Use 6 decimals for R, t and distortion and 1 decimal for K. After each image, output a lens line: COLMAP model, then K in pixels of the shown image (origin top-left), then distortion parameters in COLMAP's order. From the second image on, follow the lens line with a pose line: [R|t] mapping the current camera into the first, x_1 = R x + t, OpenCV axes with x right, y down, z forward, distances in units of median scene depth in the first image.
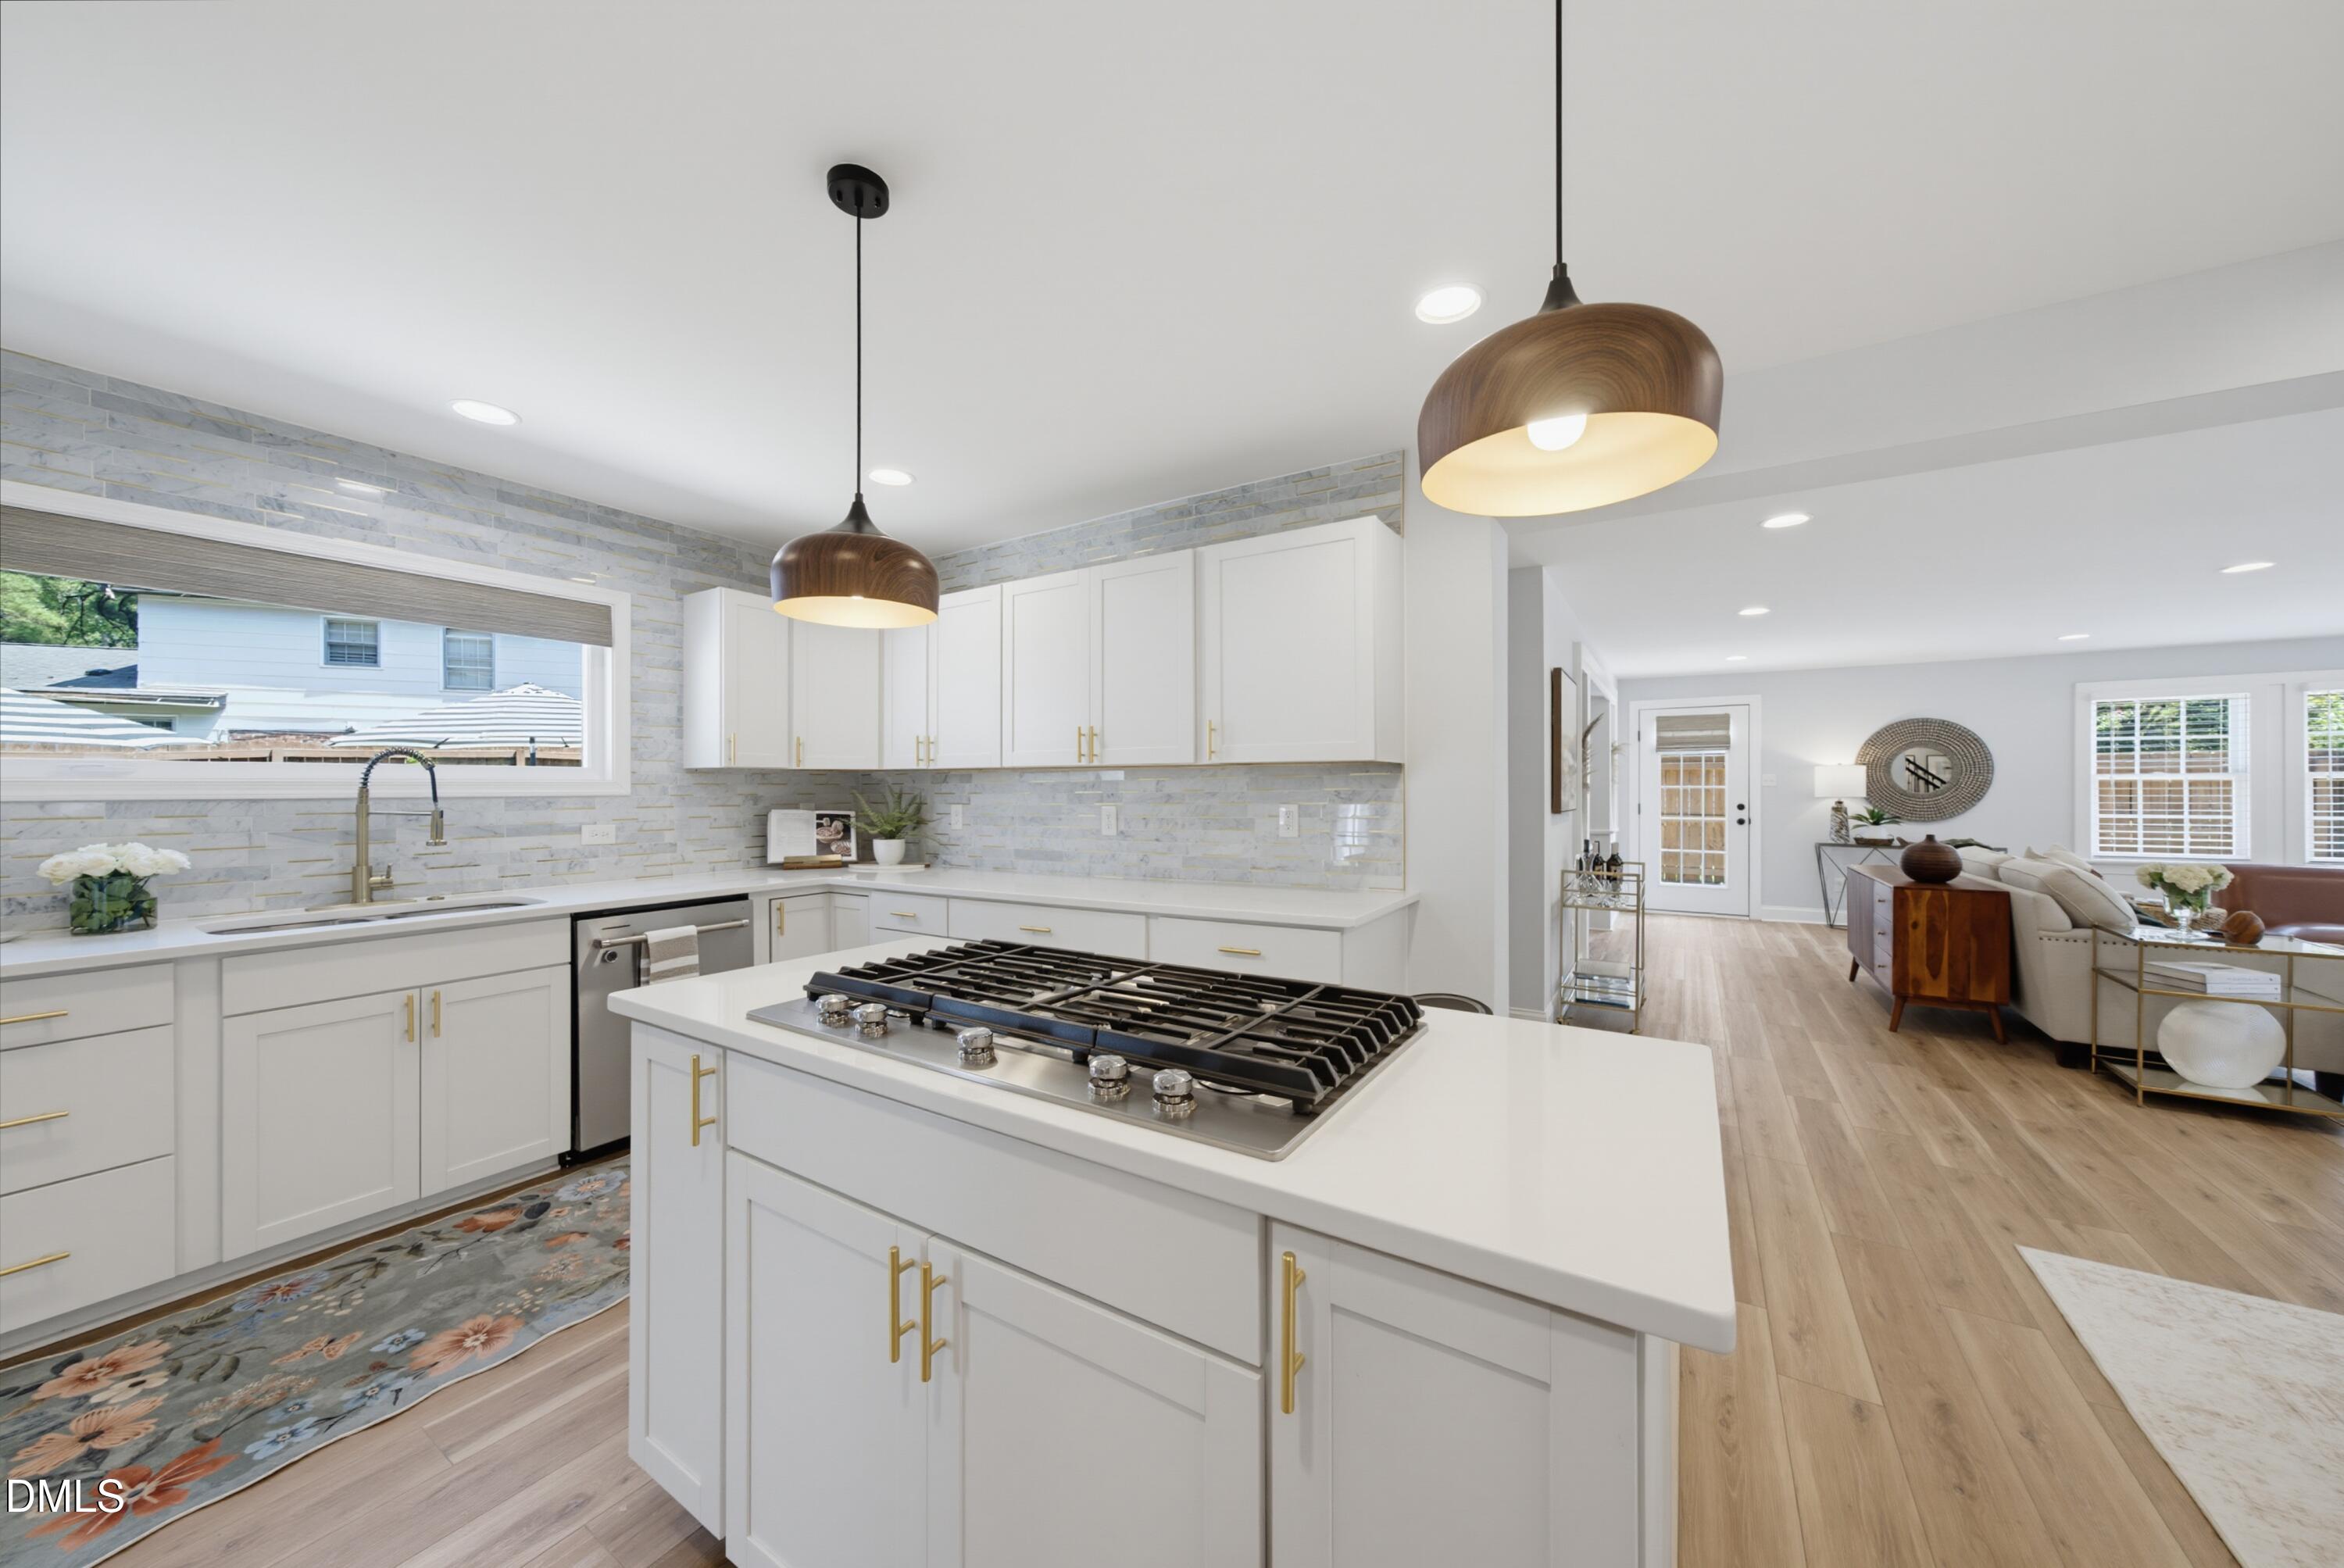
lens RADIAL K [[816.1, 0, 1180.0], [0, 816.1, 787.0], [0, 0, 1]] dist [-0.008192, 0.002228]
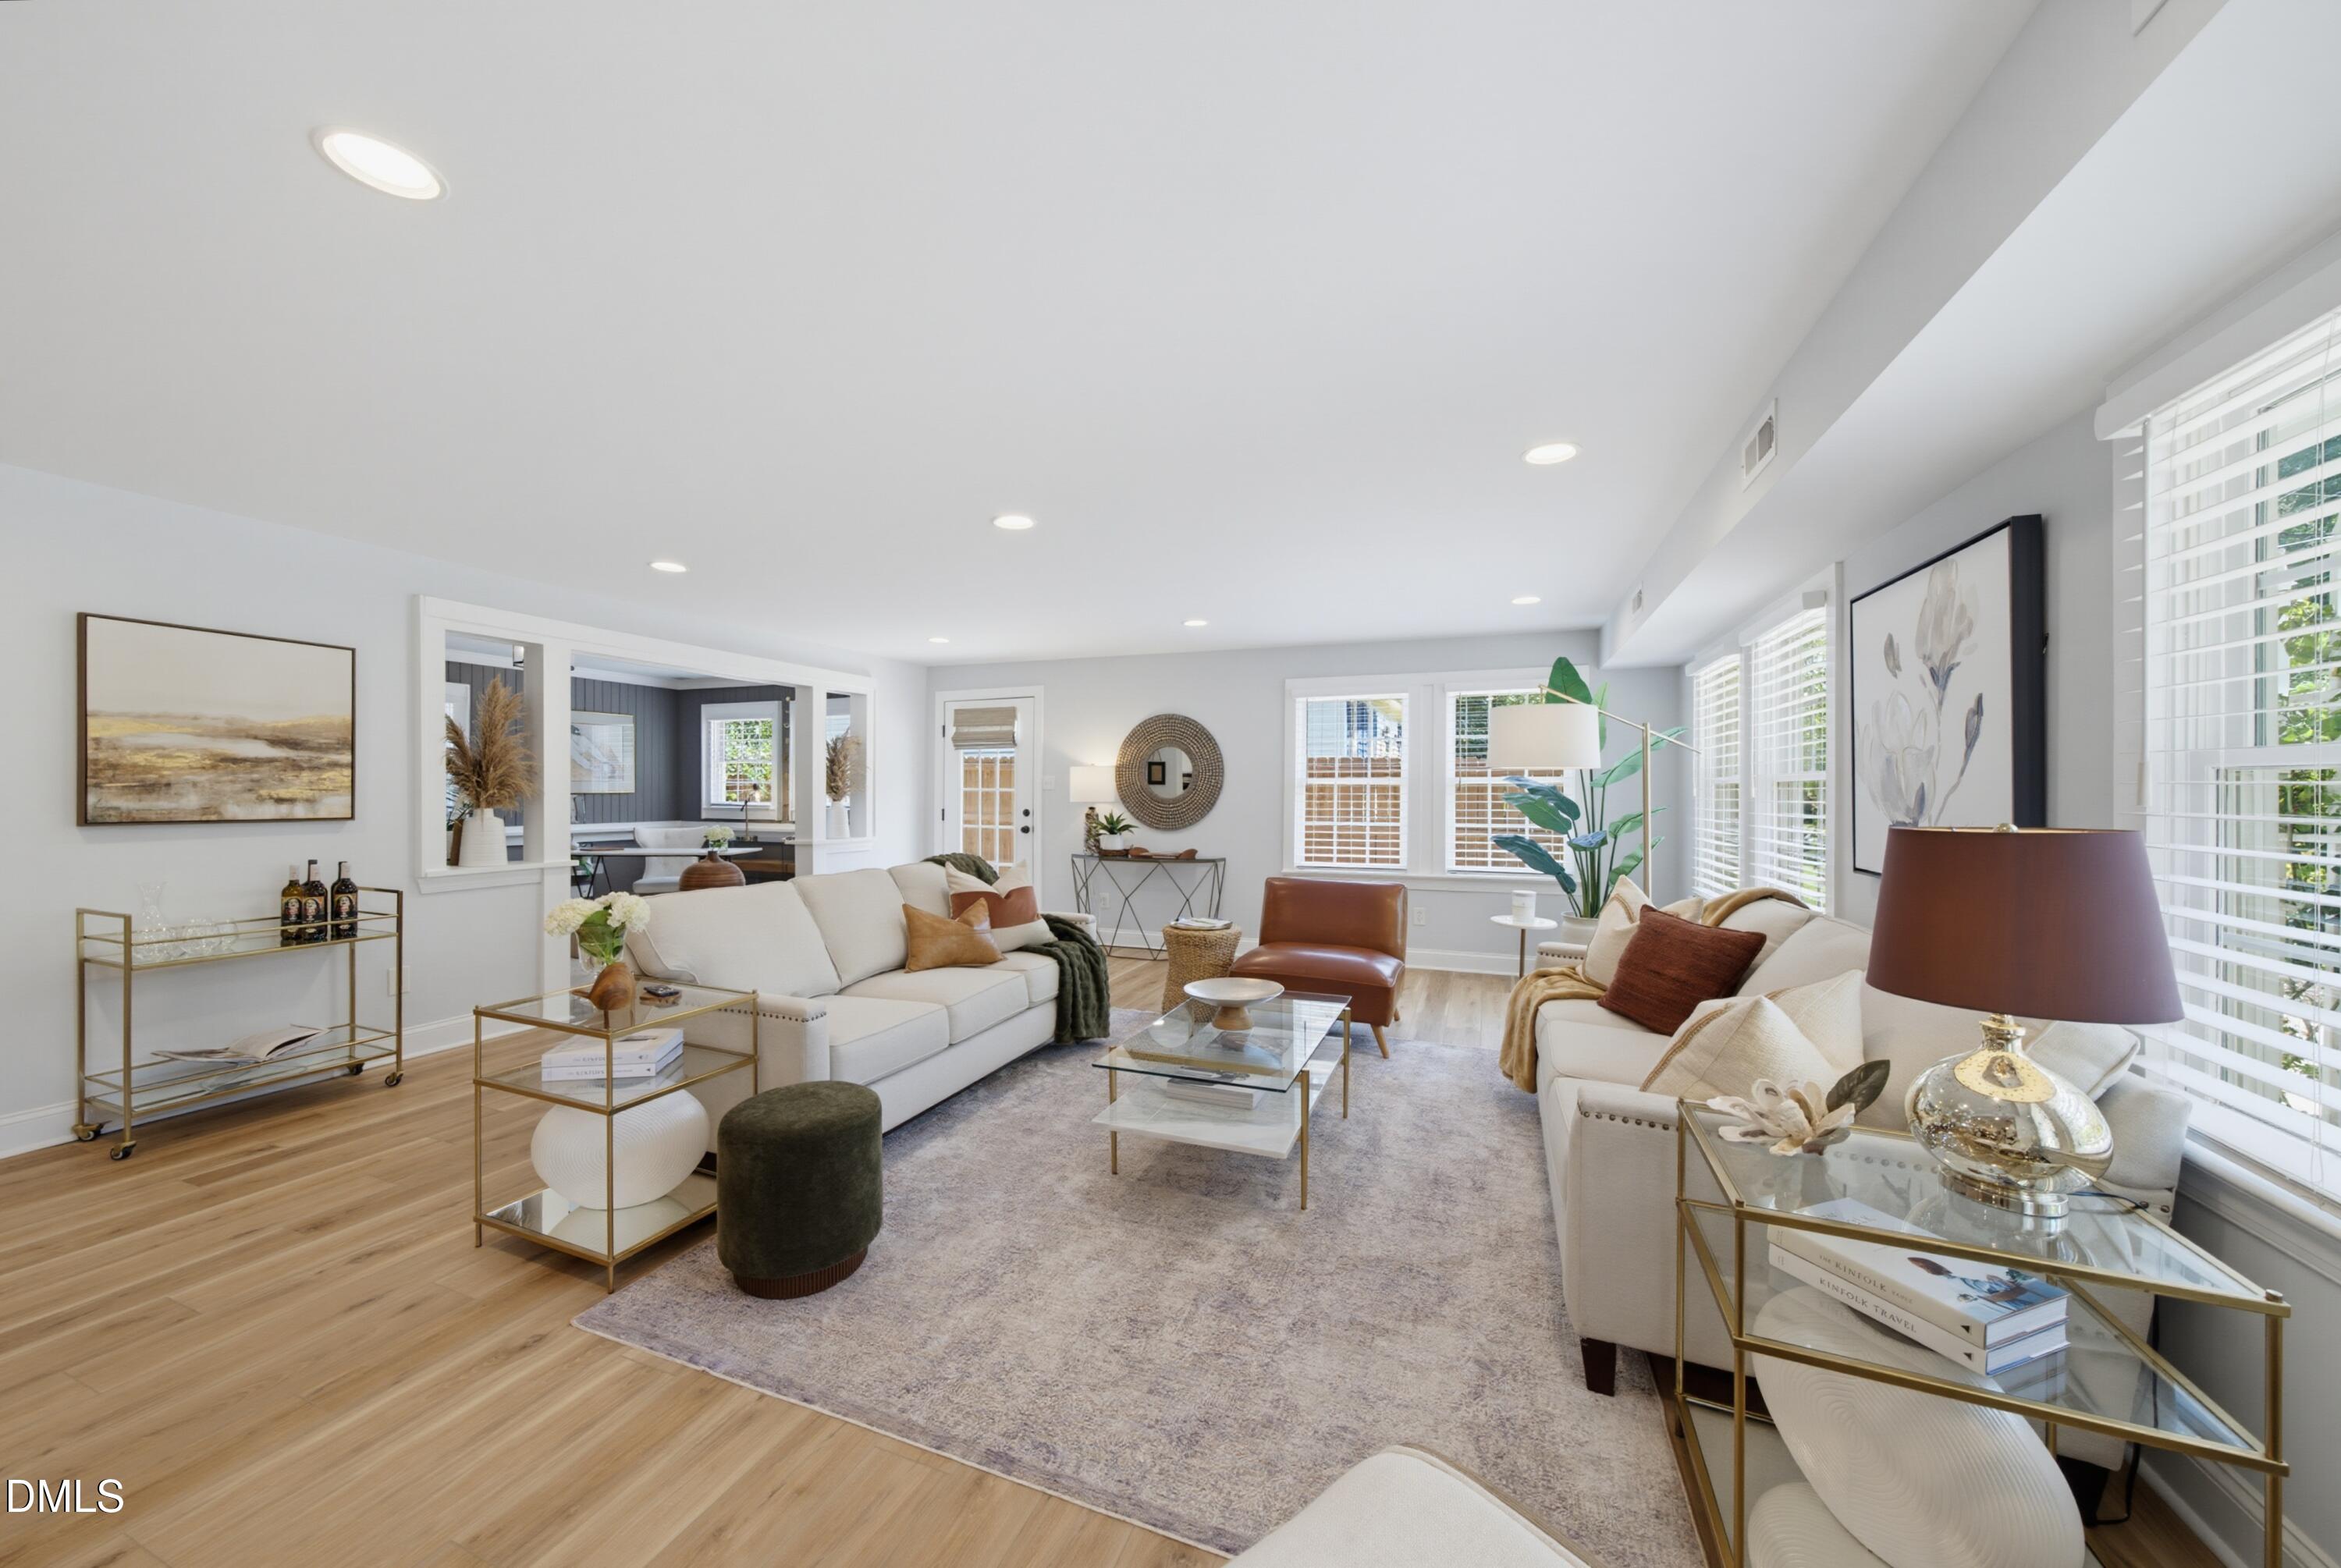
lens RADIAL K [[815.0, 0, 1156.5], [0, 815.0, 786.2], [0, 0, 1]] dist [-0.008192, 0.002228]
pose [[0.986428, 0.006849, 0.164052, 1.545131], [-0.006224, 0.999971, -0.004322, -0.002890], [-0.164077, 0.003243, 0.986442, 0.235916]]
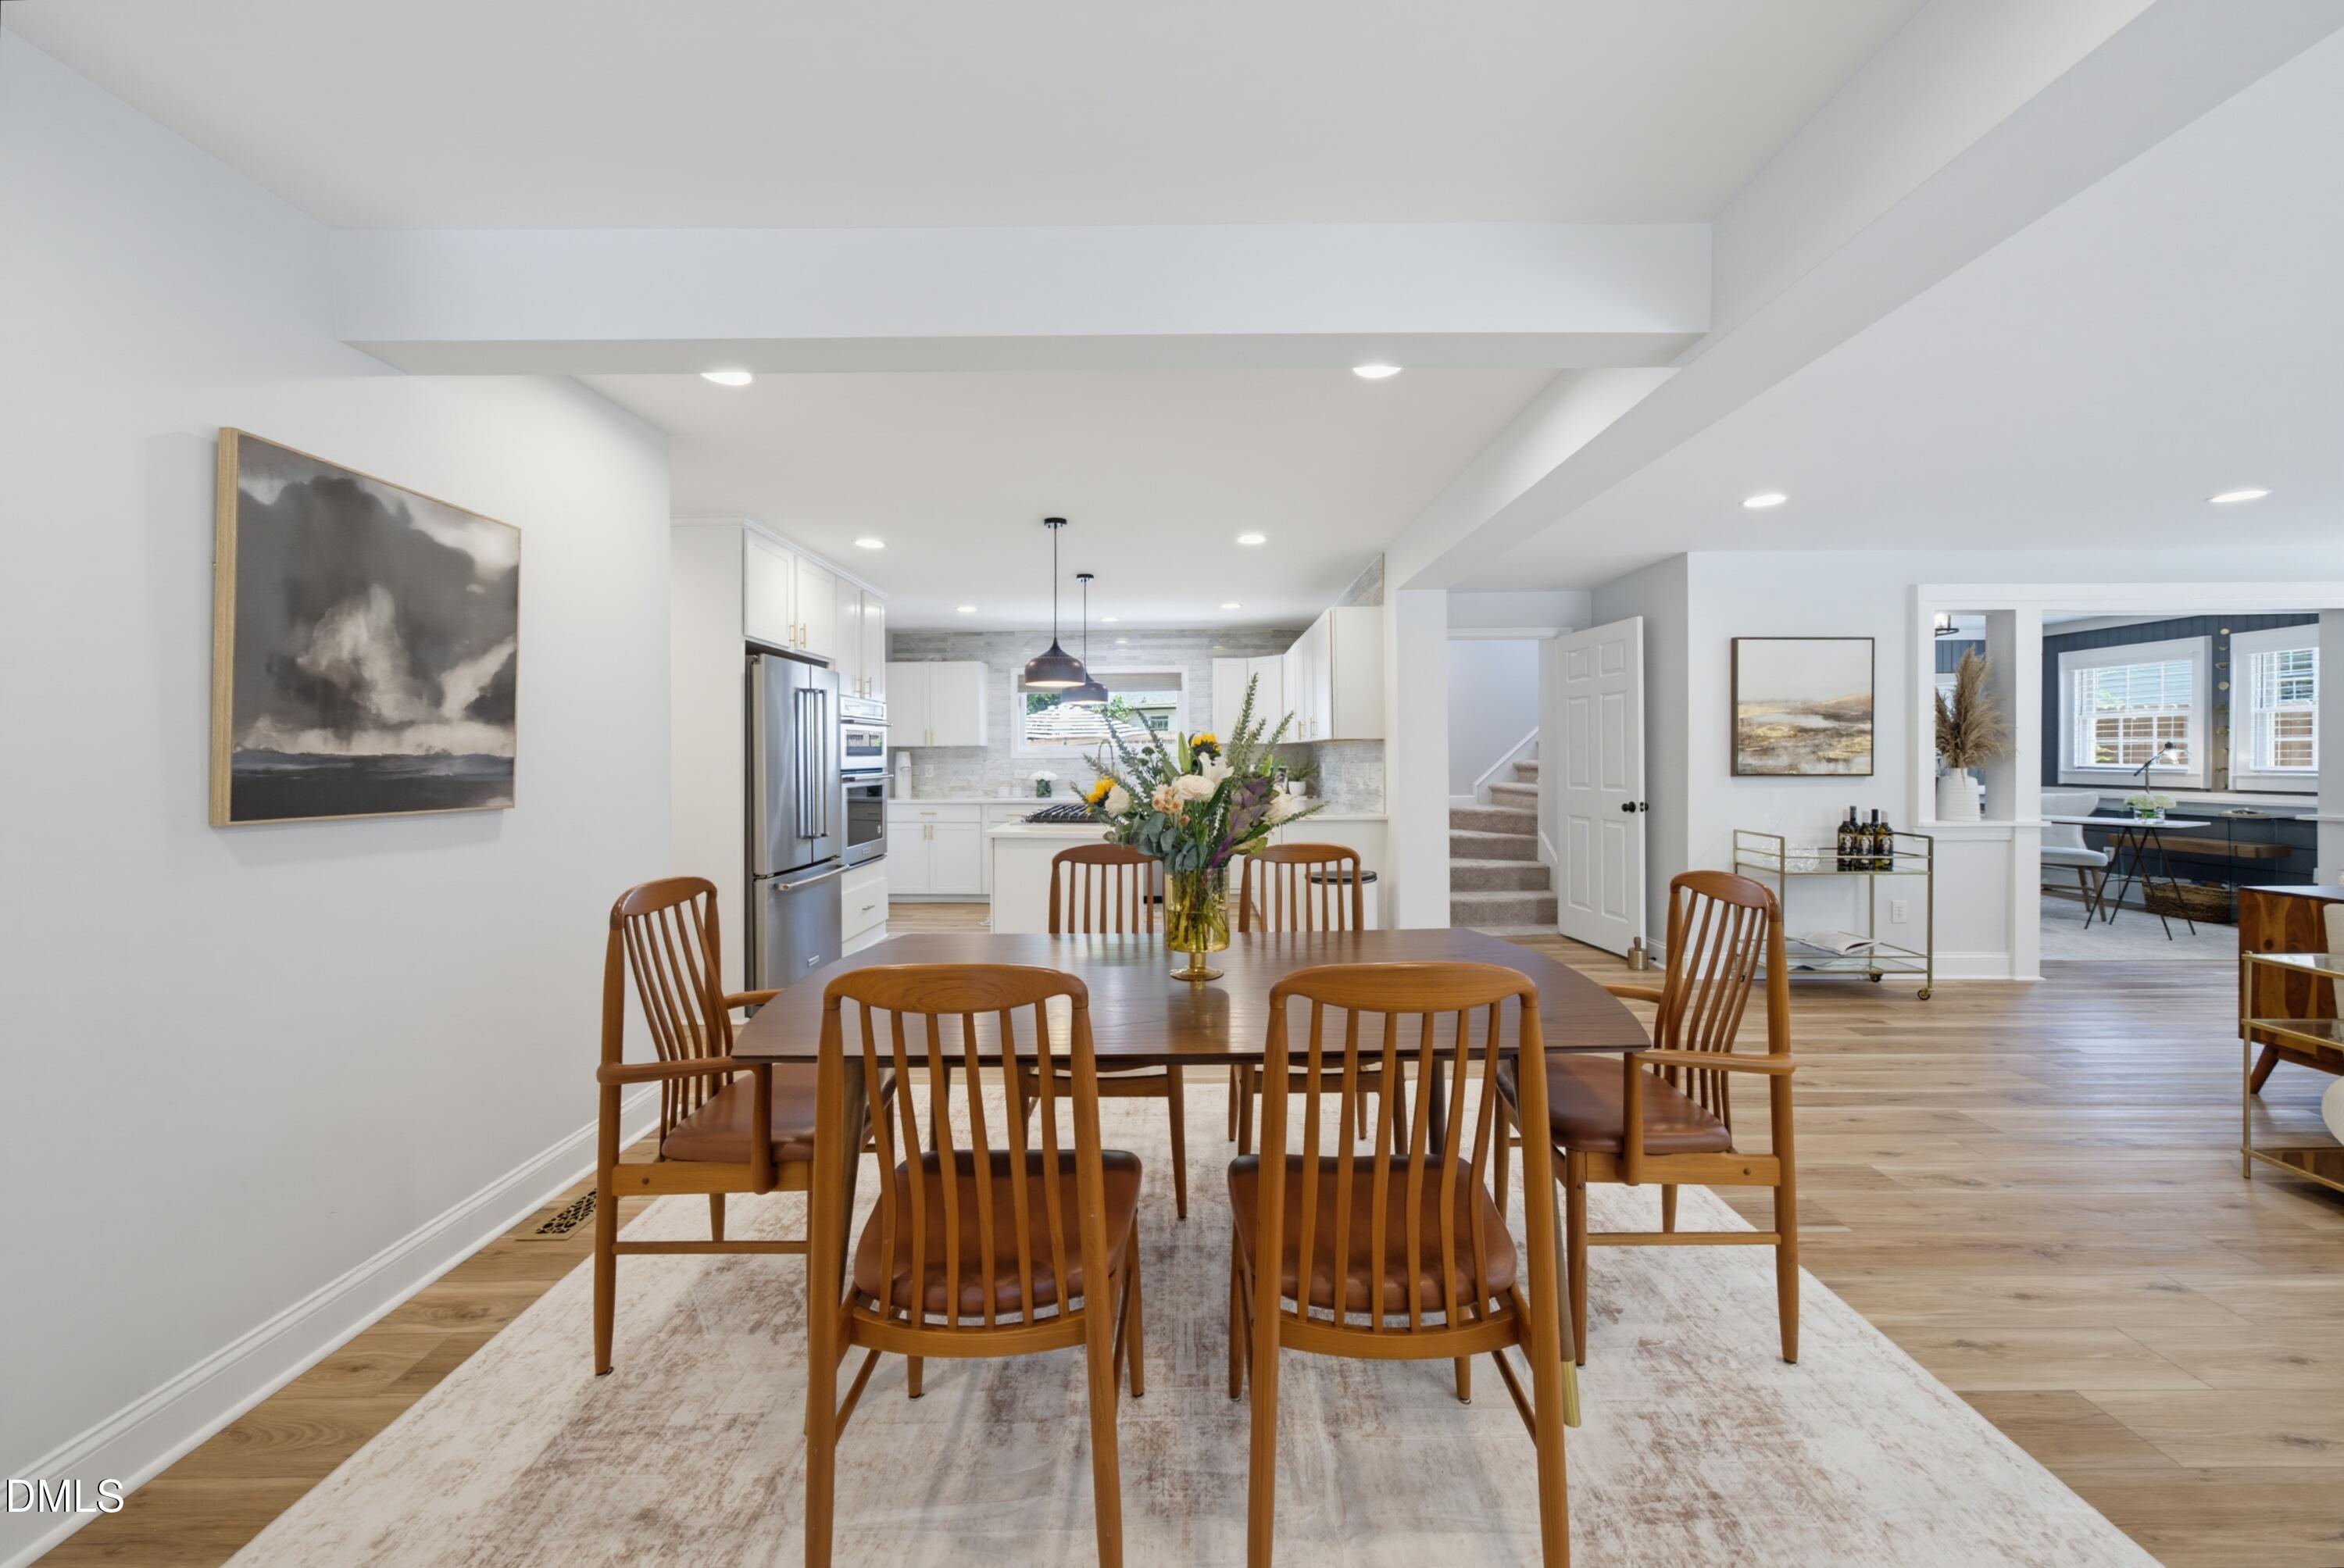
lens RADIAL K [[816.1, 0, 1187.9], [0, 816.1, 761.7], [0, 0, 1]] dist [-0.008192, 0.002228]
pose [[0.530481, 0.006356, -0.847673, 1.203626], [0.005743, 0.999922, 0.011092, -0.000963], [0.847677, -0.010752, 0.530403, -0.191840]]
